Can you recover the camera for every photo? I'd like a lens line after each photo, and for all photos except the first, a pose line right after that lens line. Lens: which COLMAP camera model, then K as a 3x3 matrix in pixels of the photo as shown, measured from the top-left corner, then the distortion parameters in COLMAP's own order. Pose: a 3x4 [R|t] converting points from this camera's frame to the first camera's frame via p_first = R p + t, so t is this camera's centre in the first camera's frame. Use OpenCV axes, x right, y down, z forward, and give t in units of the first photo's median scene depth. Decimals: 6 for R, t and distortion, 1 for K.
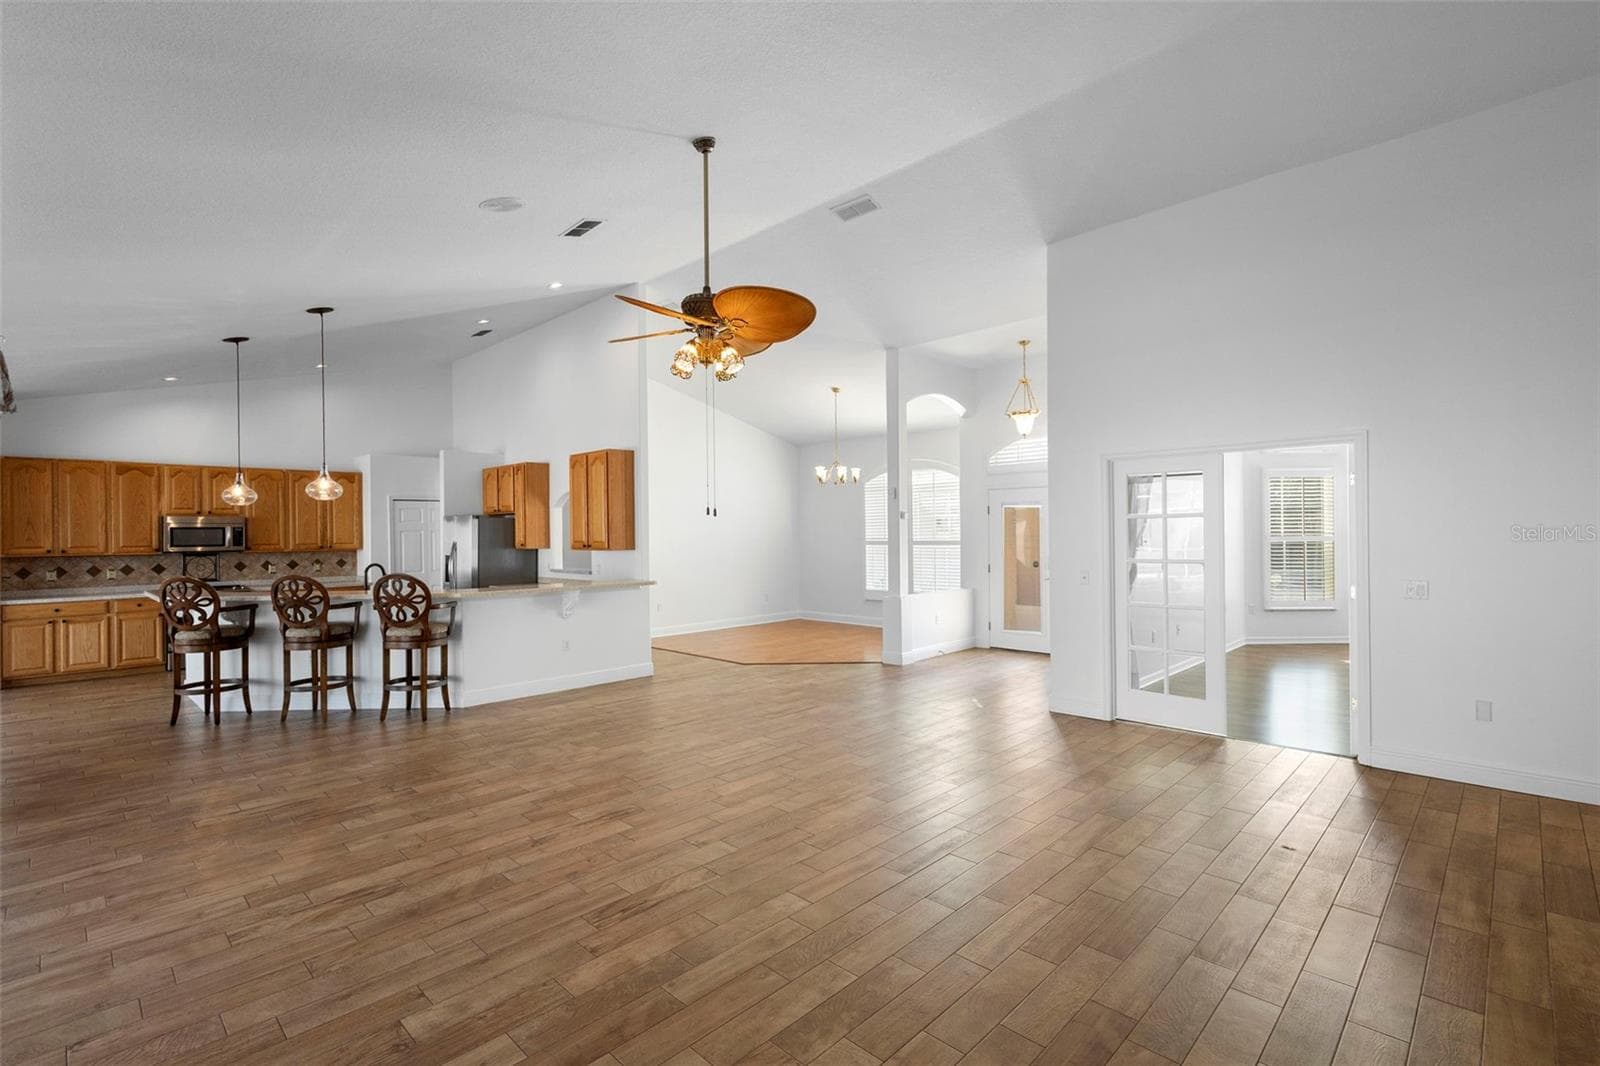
lens RADIAL K [[736.5, 0, 800.0], [0, 736.5, 533.0], [0, 0, 1]] dist [0.001330, -0.000323]
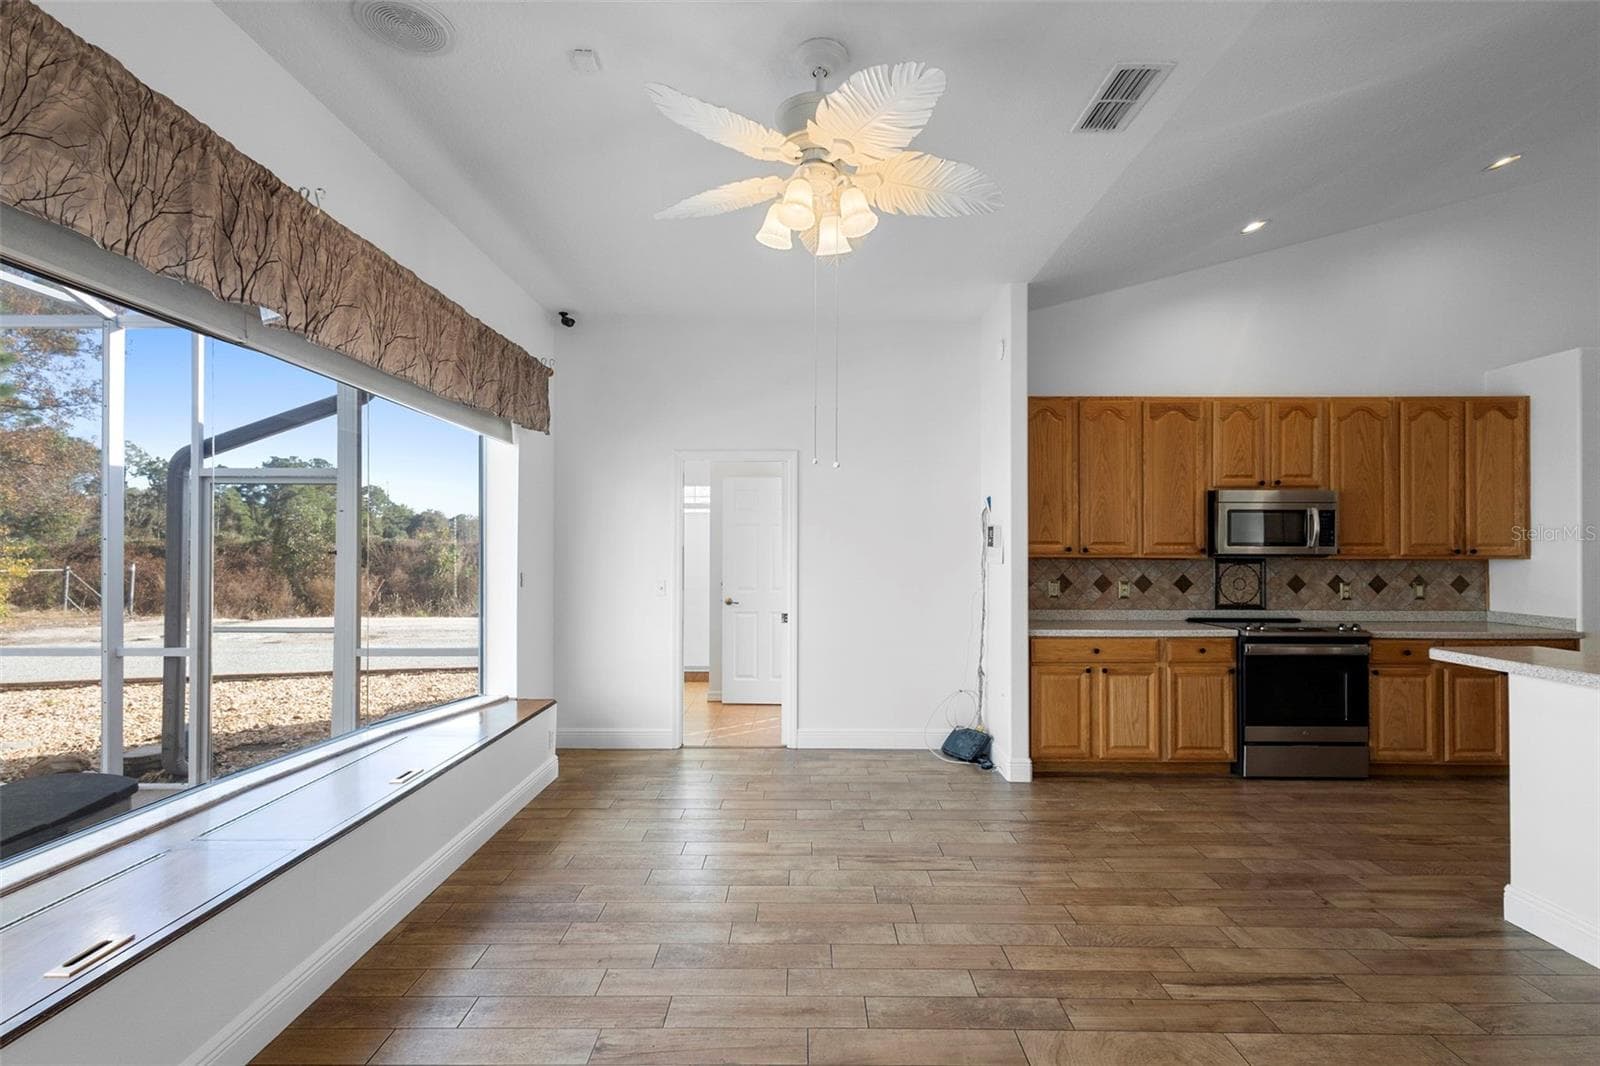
lens RADIAL K [[733.6, 0, 792.4], [0, 733.6, 540.3], [0, 0, 1]] dist [0.001636, -0.000027]
pose [[0.688392, 0.005910, -0.725315, -0.696010], [-0.010937, 0.999938, -0.002232, 0.020158], [0.725257, 0.009469, 0.688414, 0.395526]]
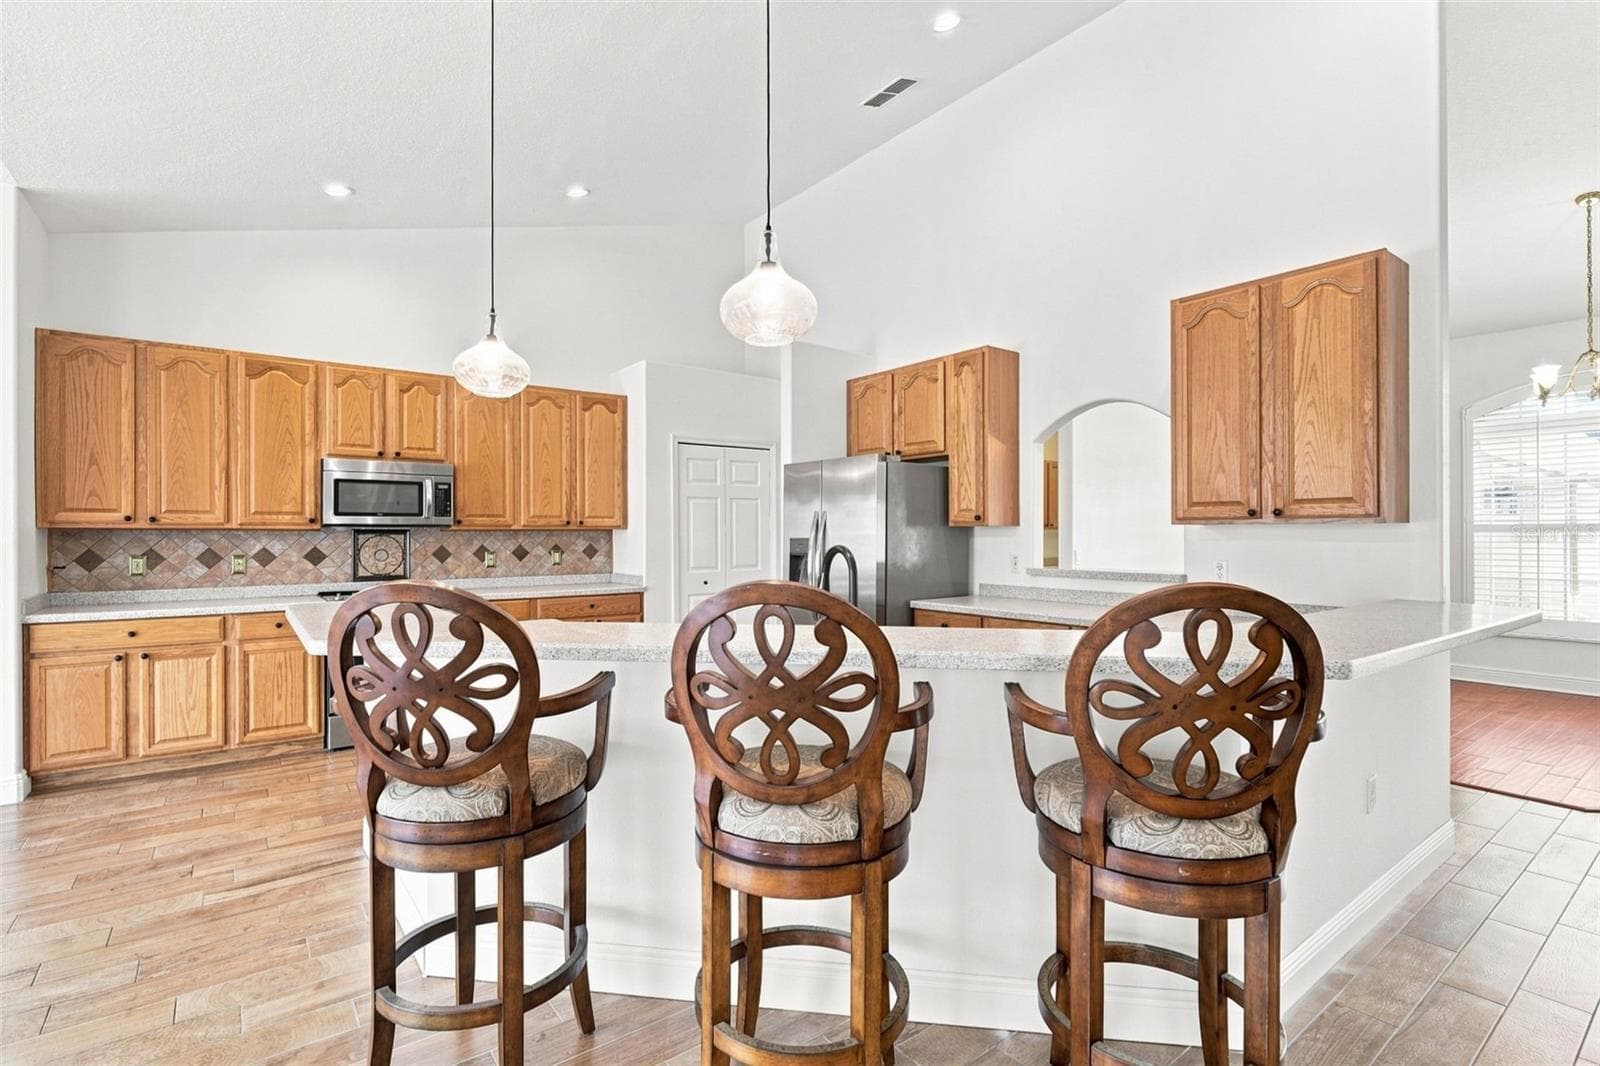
lens RADIAL K [[751.1, 0, 785.3], [0, 751.1, 529.4], [0, 0, 1]] dist [-0.001403, -0.000966]
pose [[0.985684, 0.008409, -0.168391, -0.446918], [-0.009138, 0.999952, -0.003556, 0.028803], [0.168353, 0.005044, 0.985714, 0.527187]]
